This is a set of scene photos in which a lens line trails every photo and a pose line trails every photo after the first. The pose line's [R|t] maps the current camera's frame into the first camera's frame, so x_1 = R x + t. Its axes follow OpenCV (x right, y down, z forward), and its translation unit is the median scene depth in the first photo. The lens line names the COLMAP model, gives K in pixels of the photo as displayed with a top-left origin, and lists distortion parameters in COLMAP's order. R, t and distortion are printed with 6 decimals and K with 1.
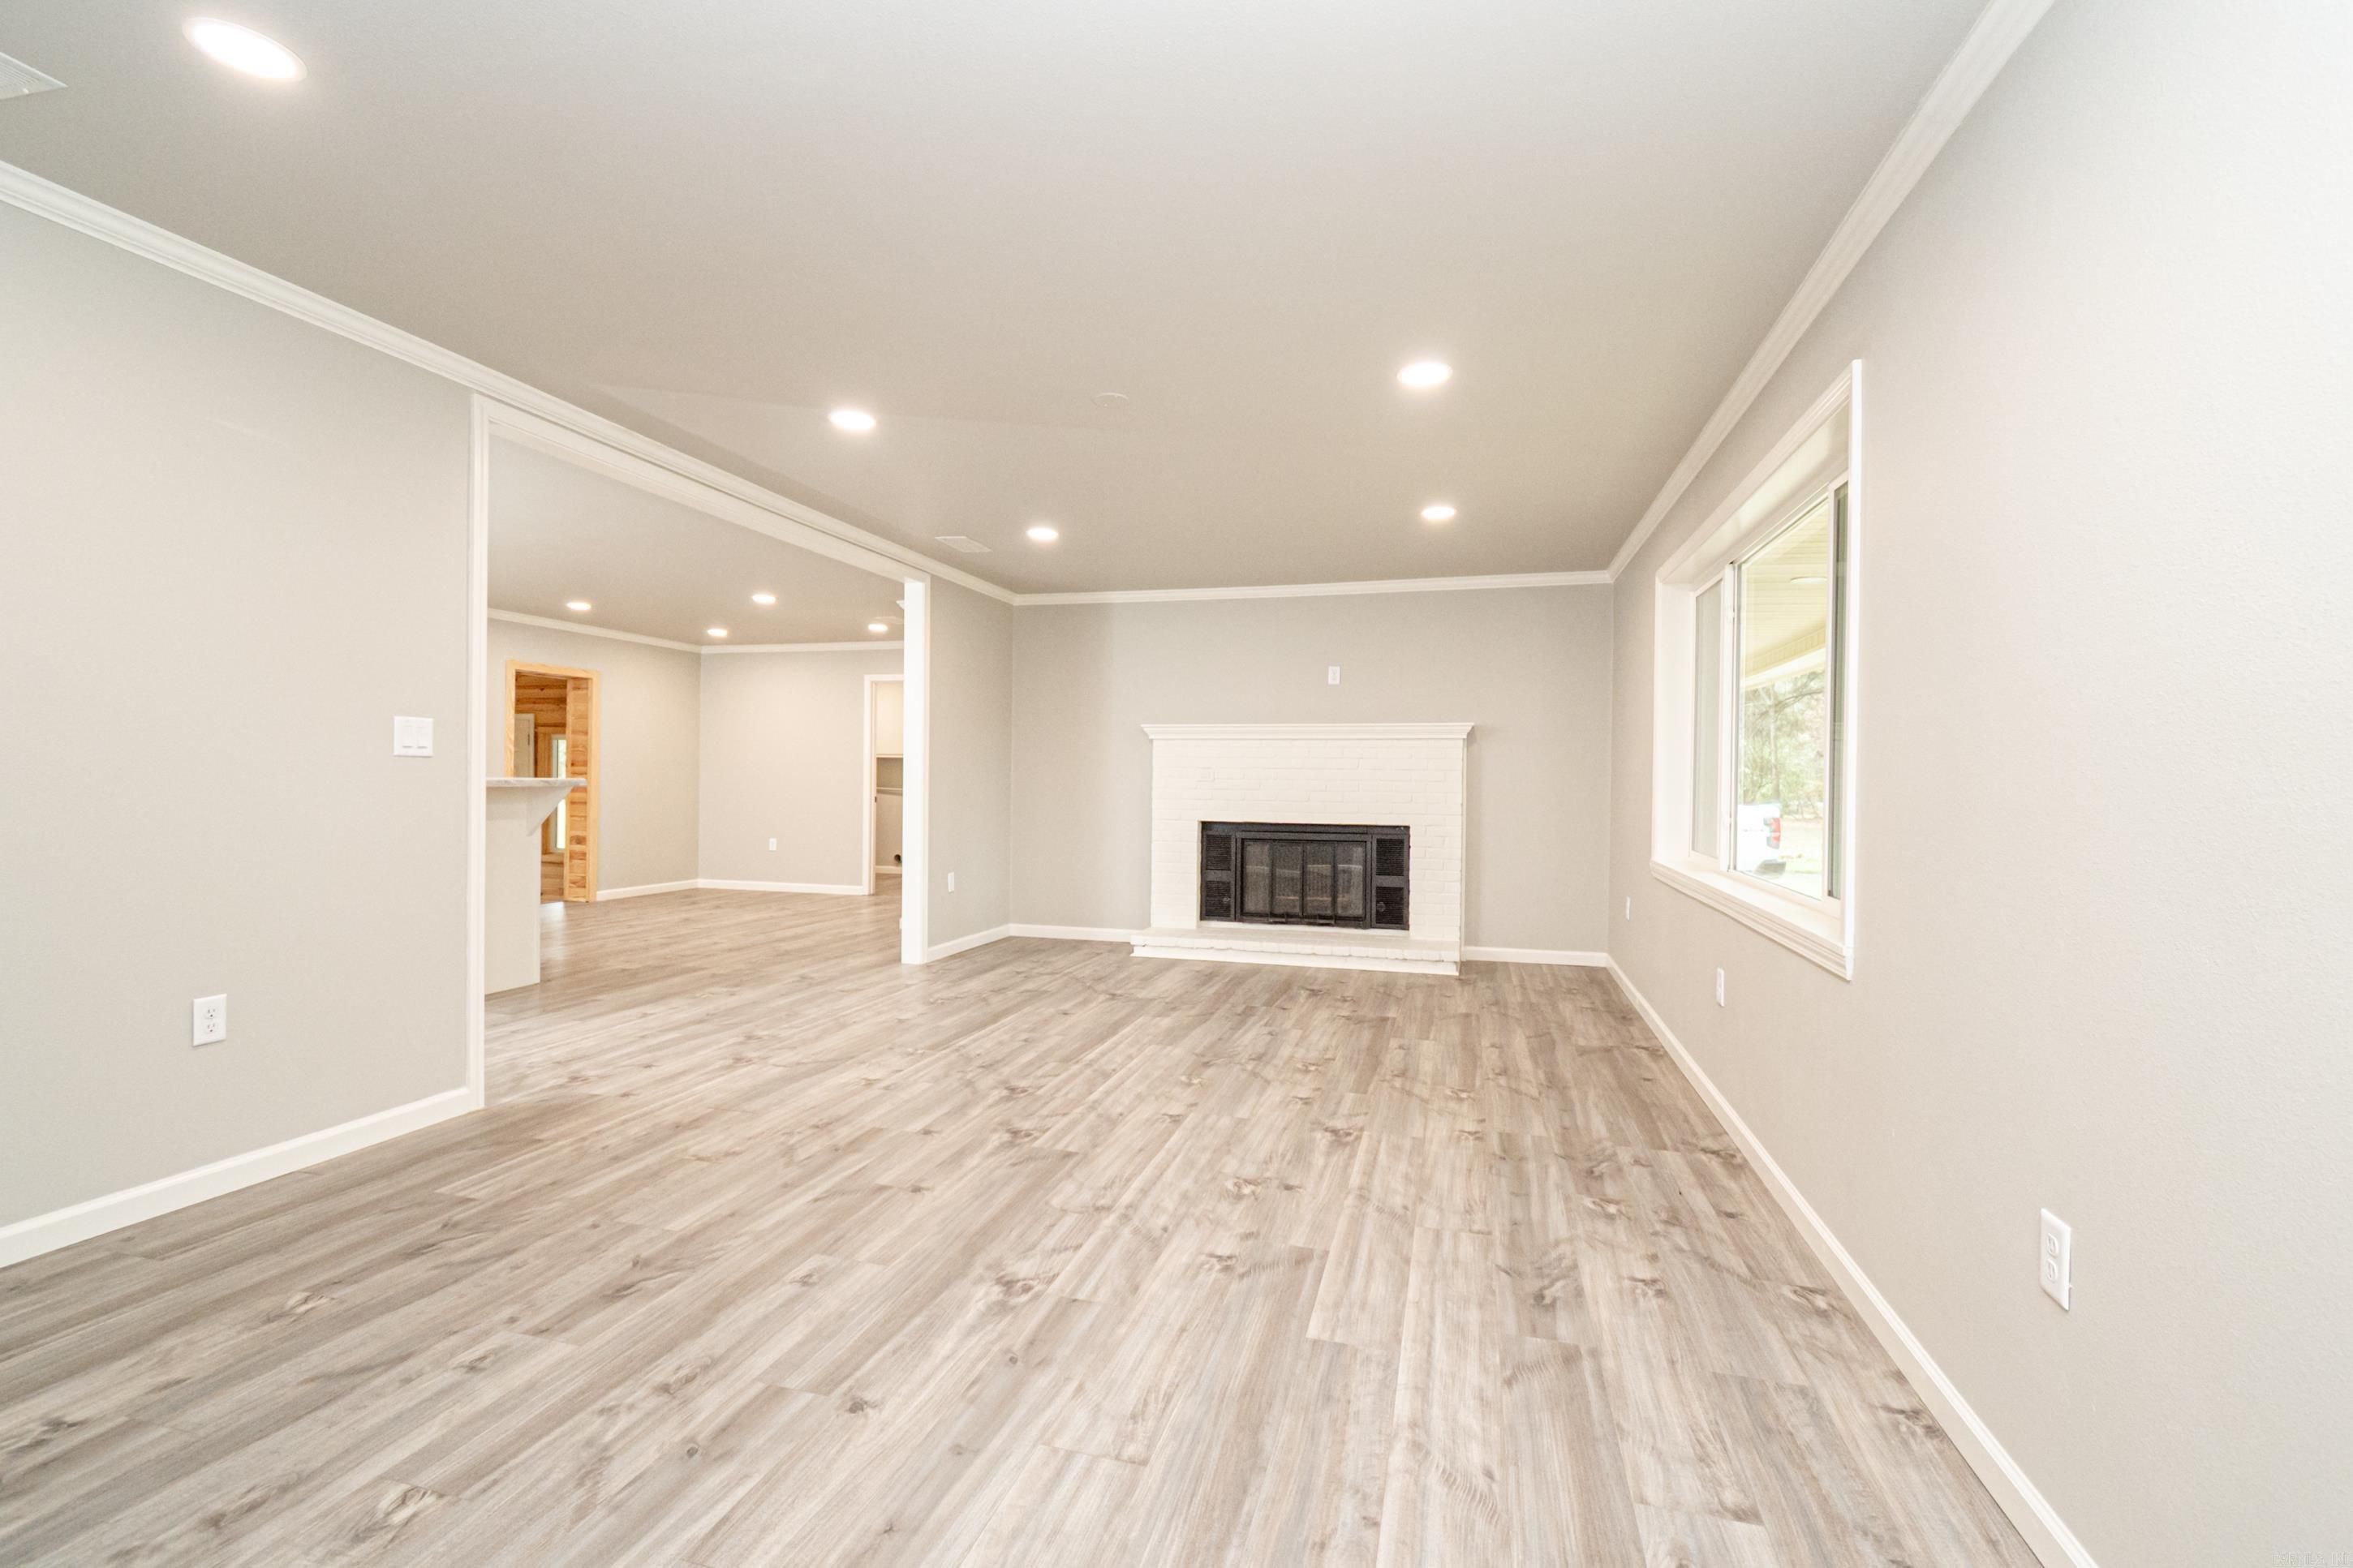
lens RADIAL K [[1061.5, 0, 1176.1], [0, 1061.5, 780.5], [0, 0, 1]] dist [0.008004, -0.005356]
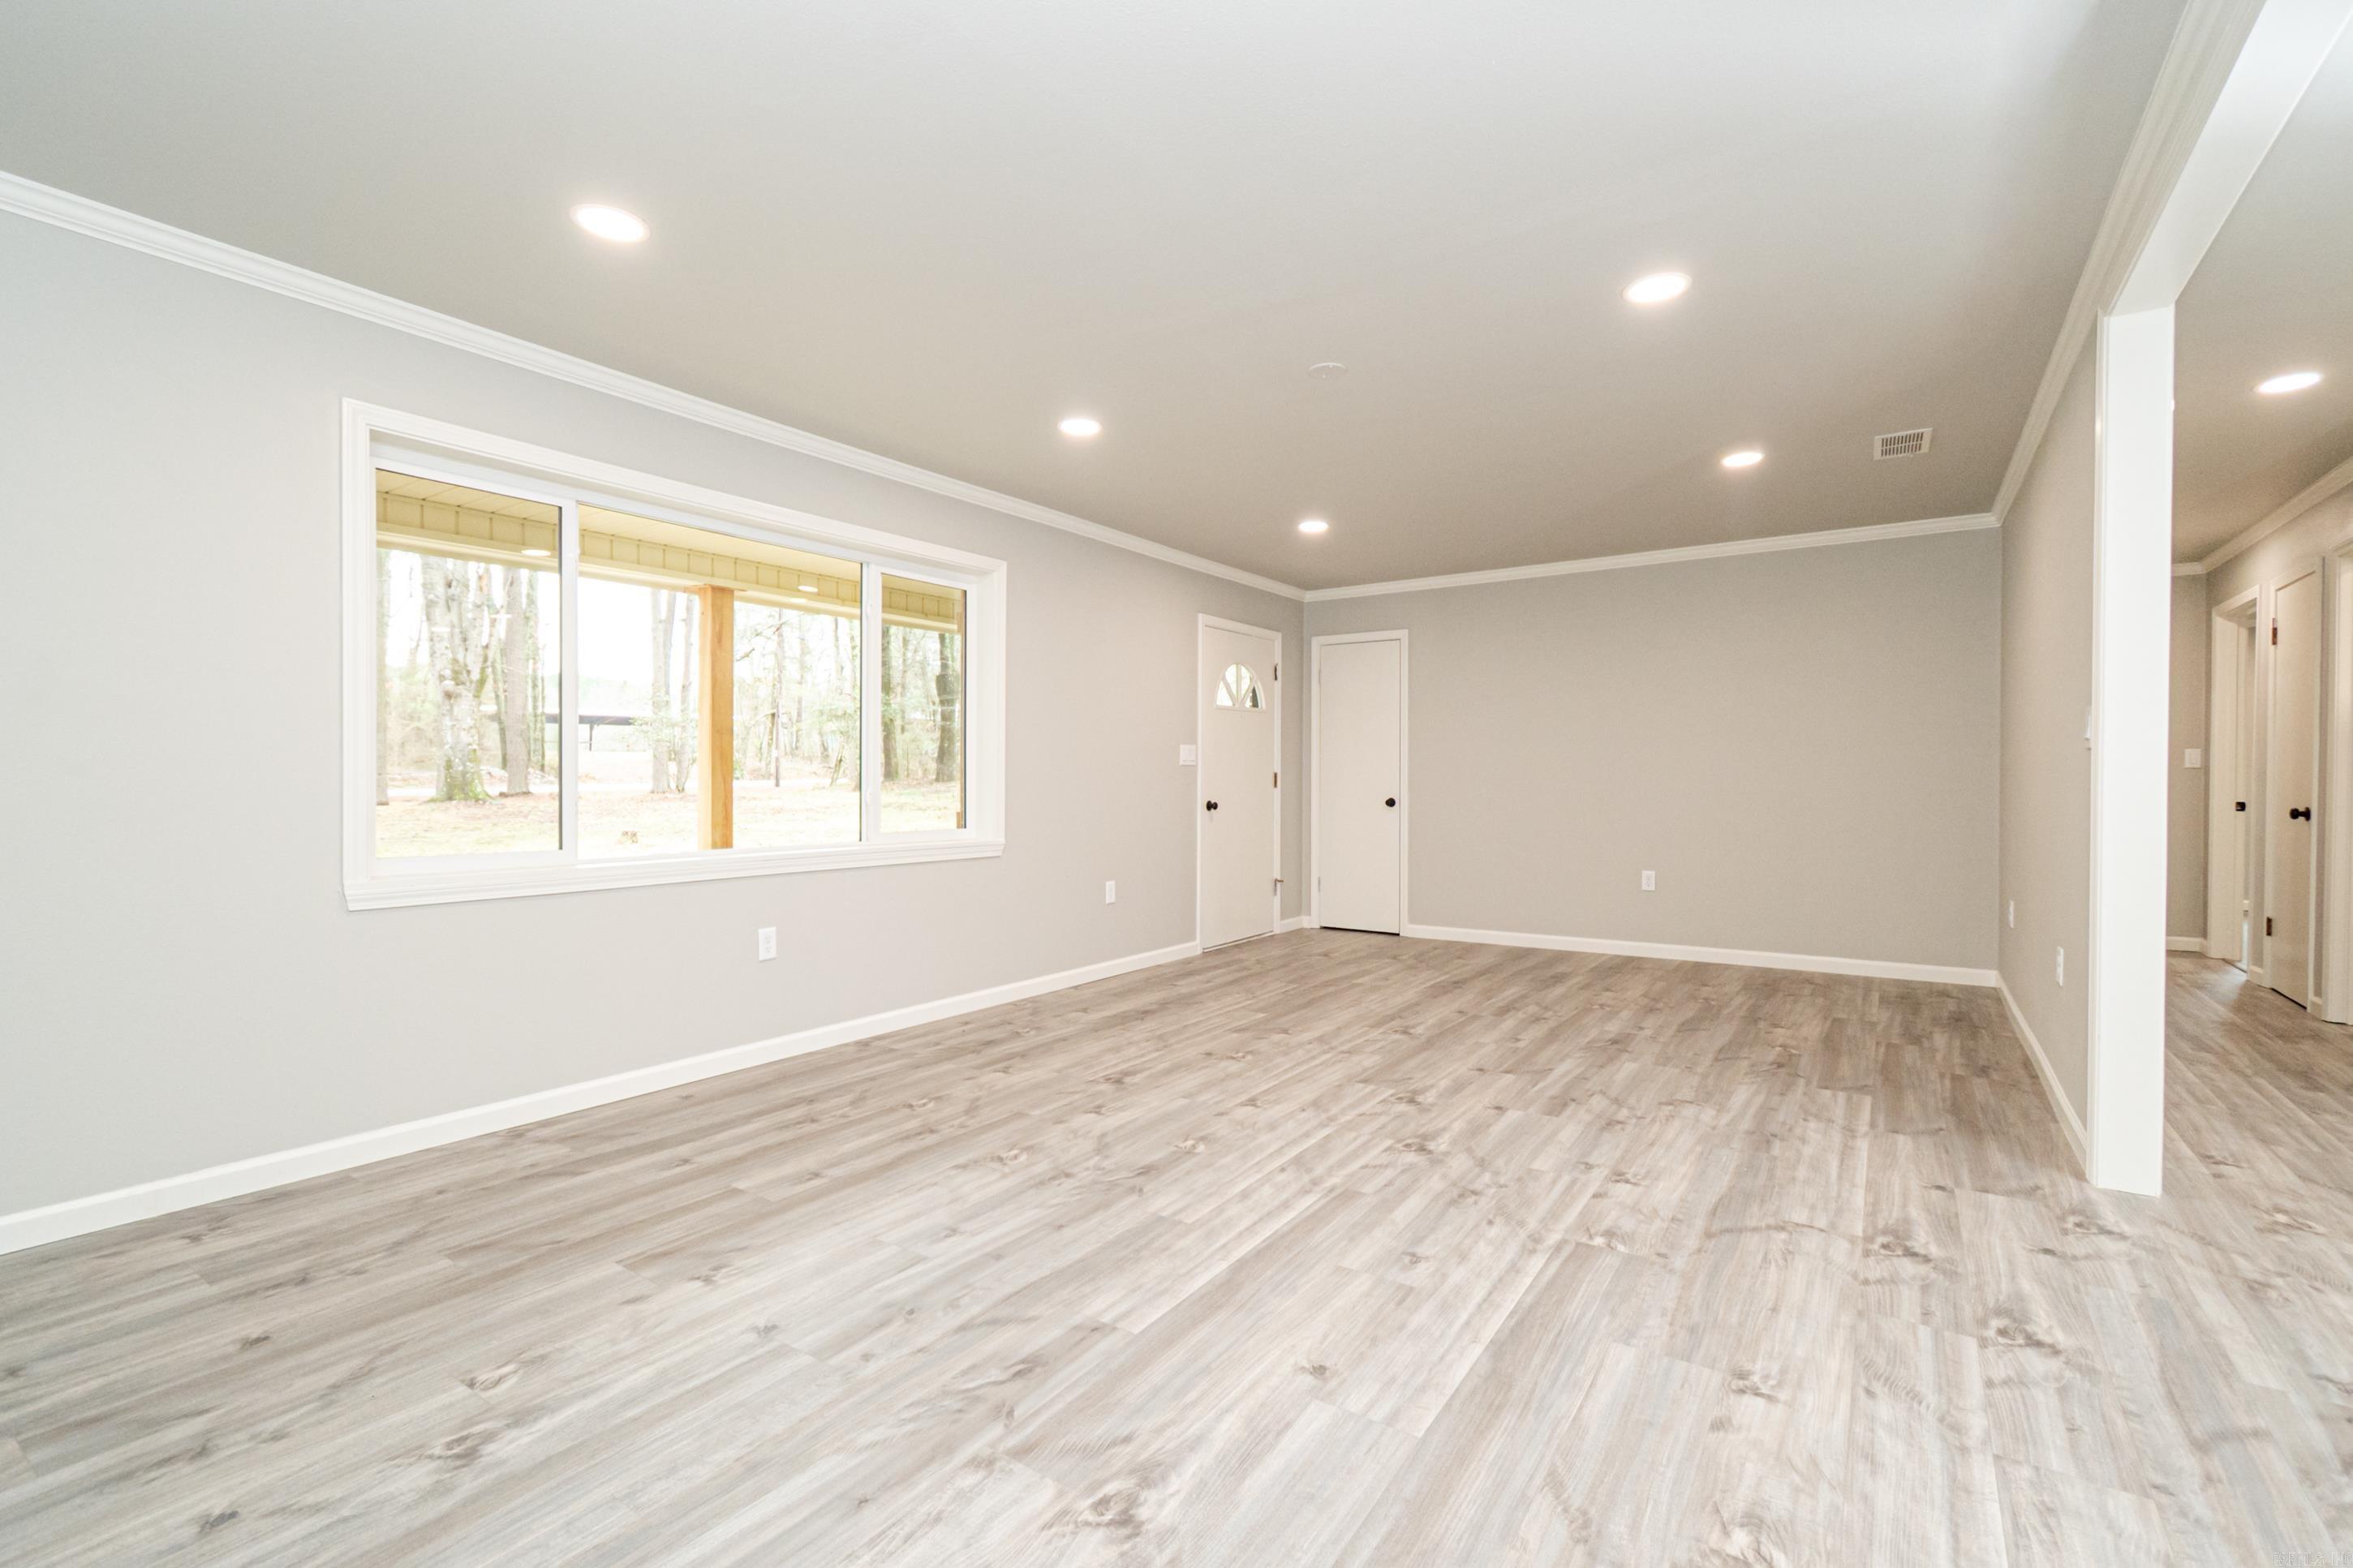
lens RADIAL K [[1061.5, 0, 1173.5], [0, 1061.5, 780.8], [0, 0, 1]] dist [0.008004, -0.005356]
pose [[-0.946424, -0.018214, 0.322412, -0.247346], [-0.014152, 0.999788, 0.014941, 0.001634], [-0.322616, 0.009578, -0.946481, 1.958504]]
